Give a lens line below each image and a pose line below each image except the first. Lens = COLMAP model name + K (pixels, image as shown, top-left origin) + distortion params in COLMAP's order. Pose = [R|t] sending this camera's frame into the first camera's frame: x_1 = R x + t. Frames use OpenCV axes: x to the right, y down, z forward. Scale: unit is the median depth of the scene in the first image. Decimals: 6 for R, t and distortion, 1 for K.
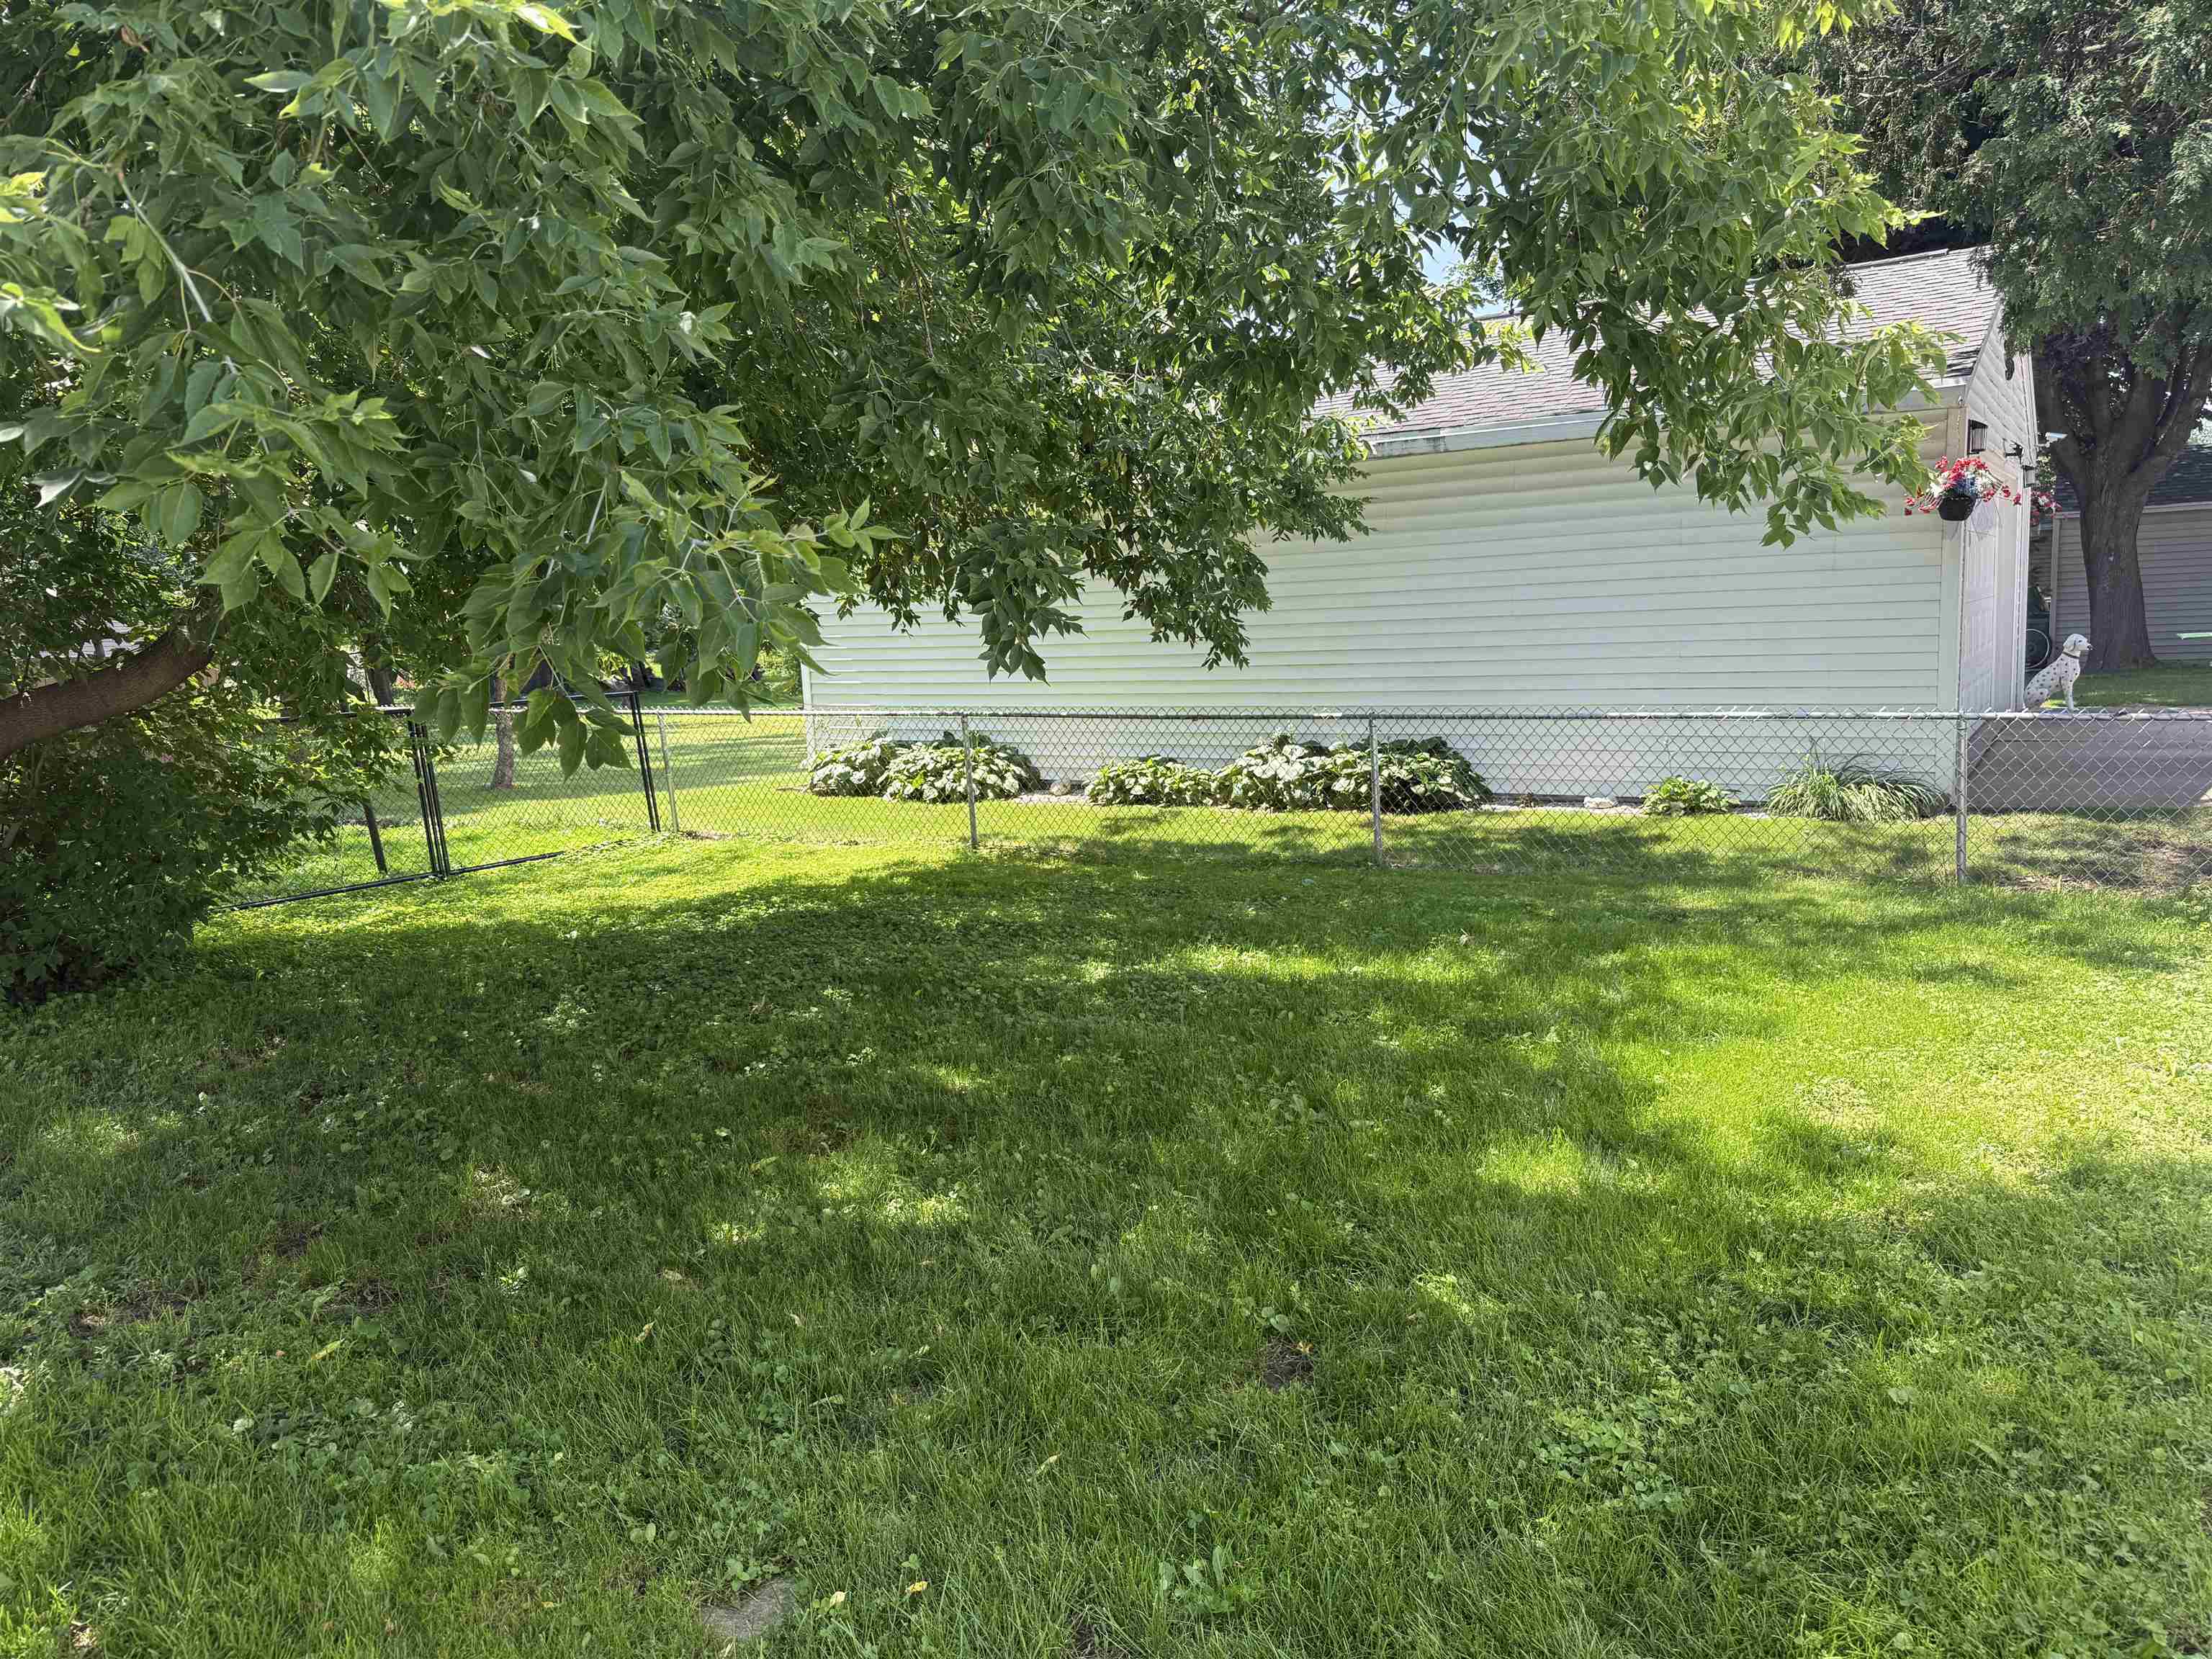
lens RADIAL K [[1565.7, 0, 1109.2], [0, 1565.7, 789.7], [0, 0, 1]] dist [0.037231, -0.026768]
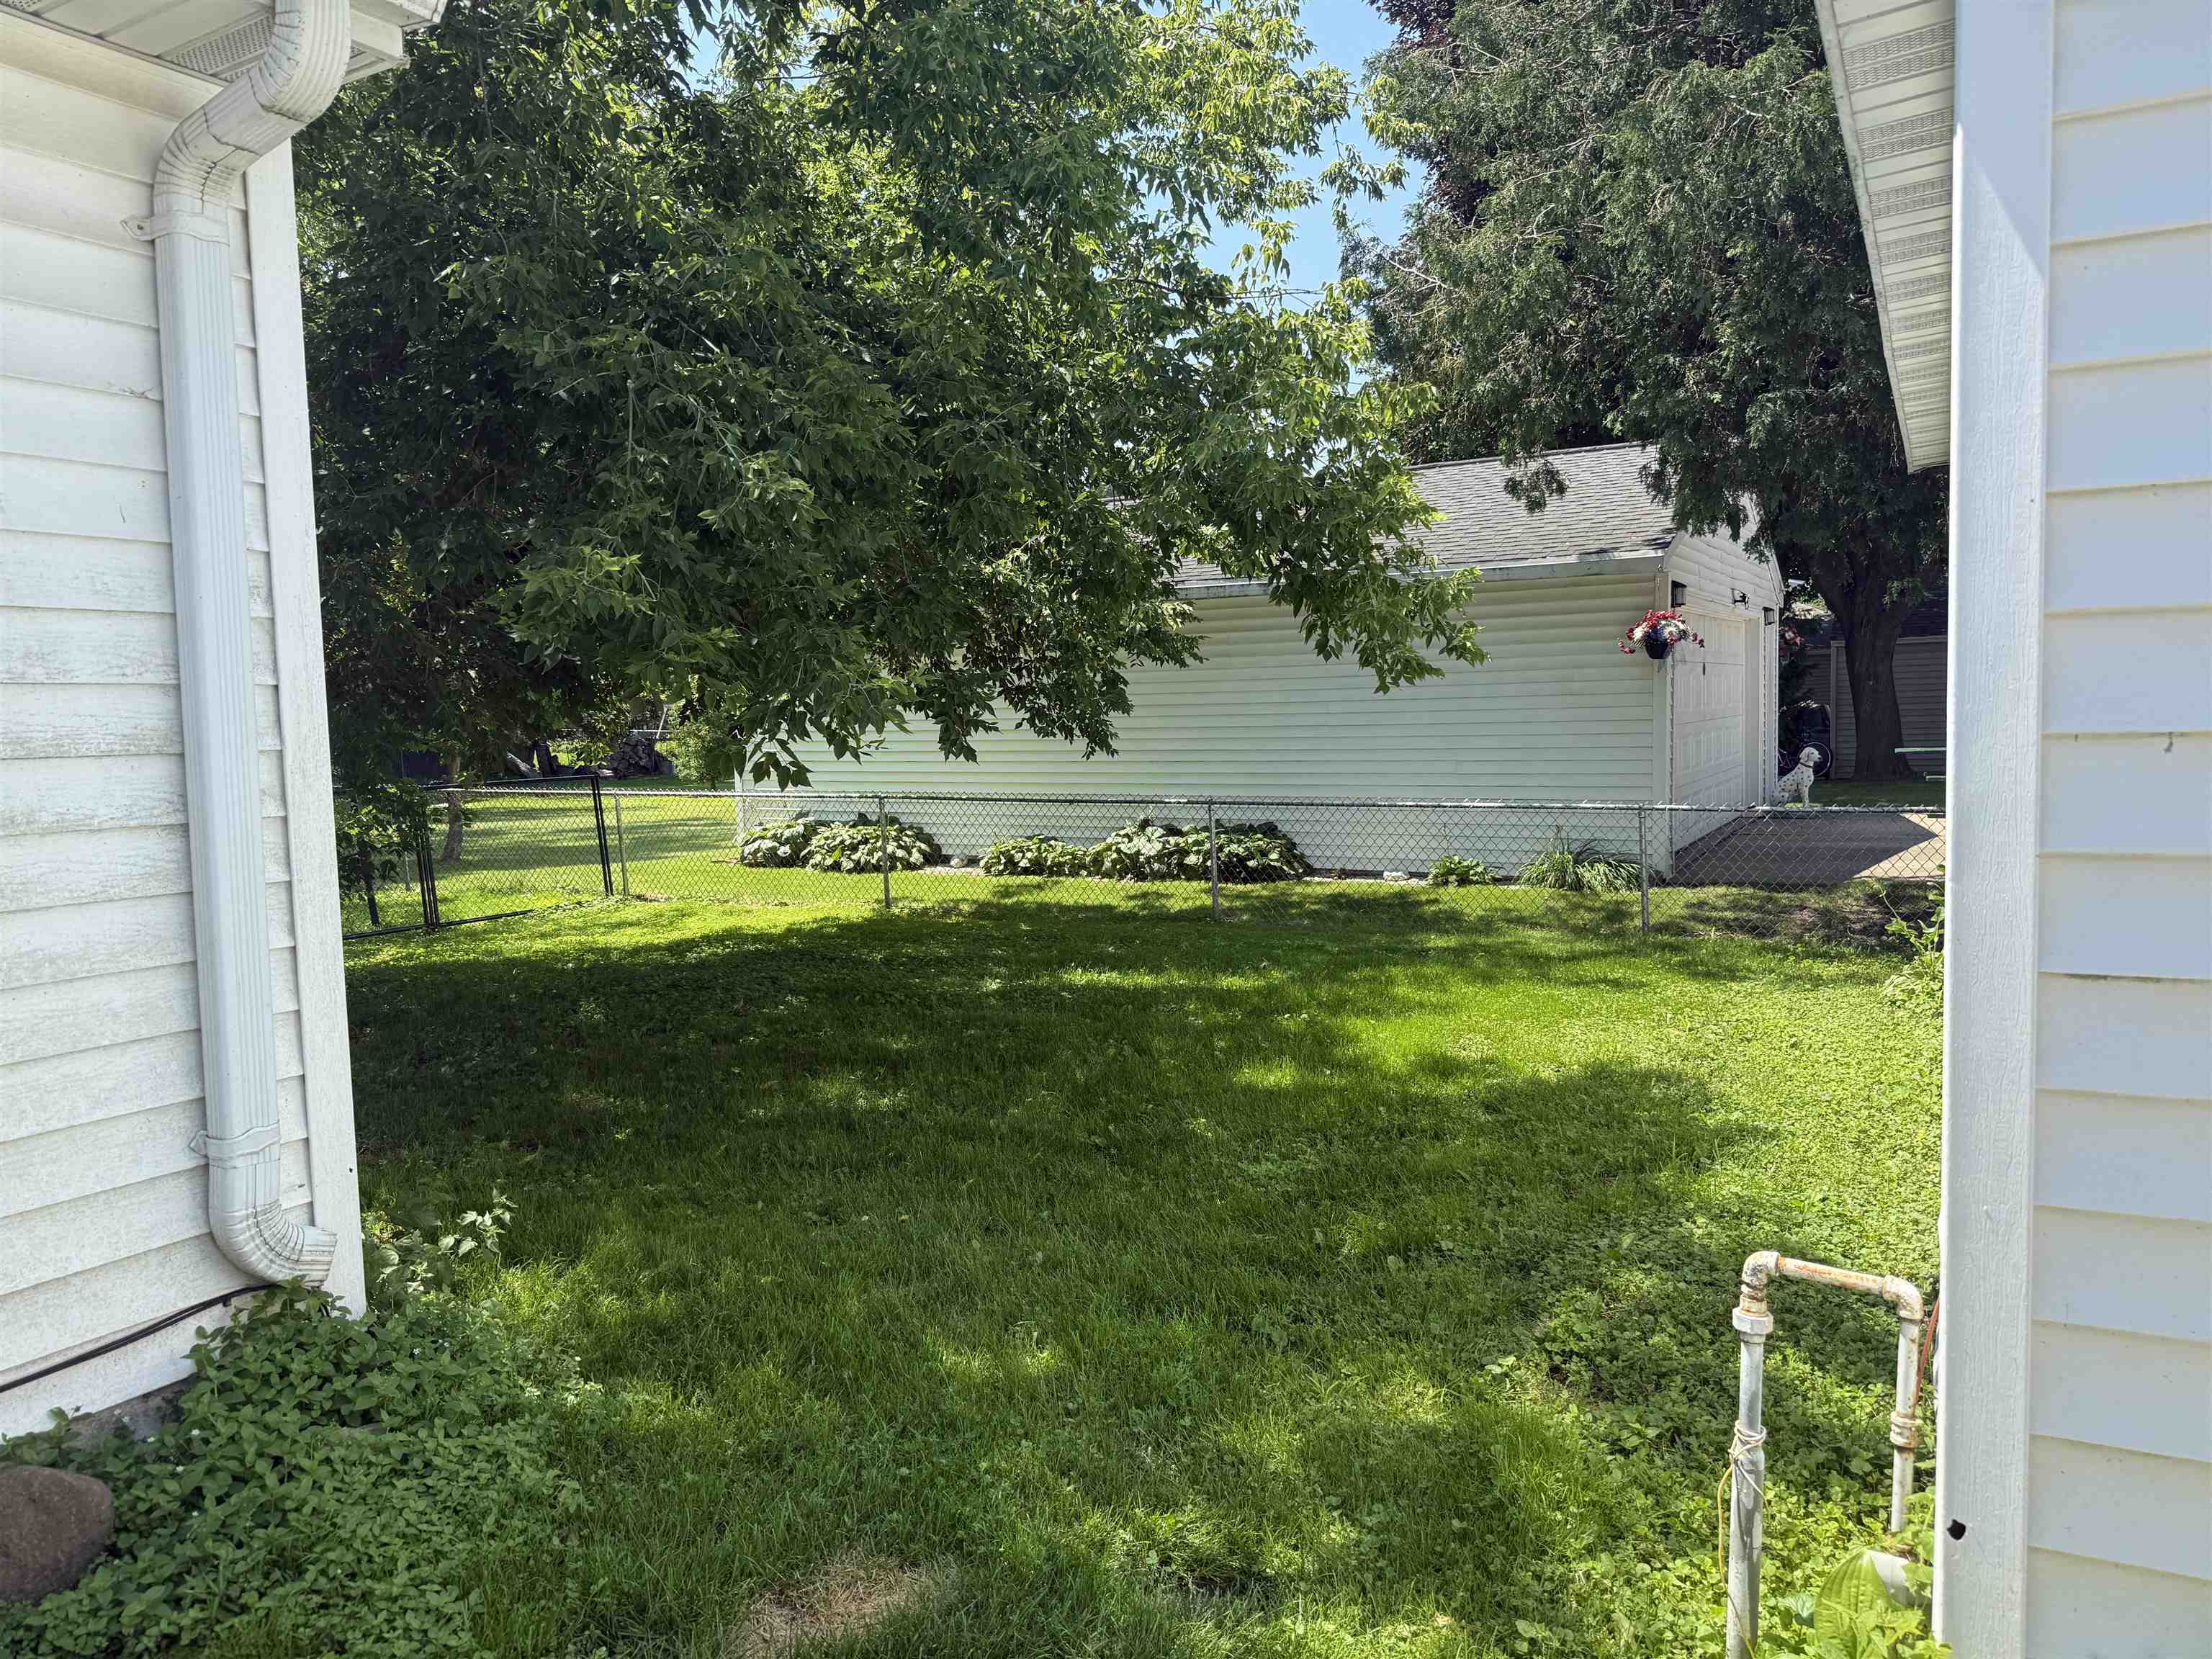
lens RADIAL K [[1565.7, 0, 1092.3], [0, 1565.7, 825.7], [0, 0, 1]] dist [0.037231, -0.026768]
pose [[0.998090, 0.014501, 0.060051, -0.002878], [-0.012169, 0.999165, -0.039005, 0.021925], [-0.060567, 0.038200, 0.997433, -0.244298]]
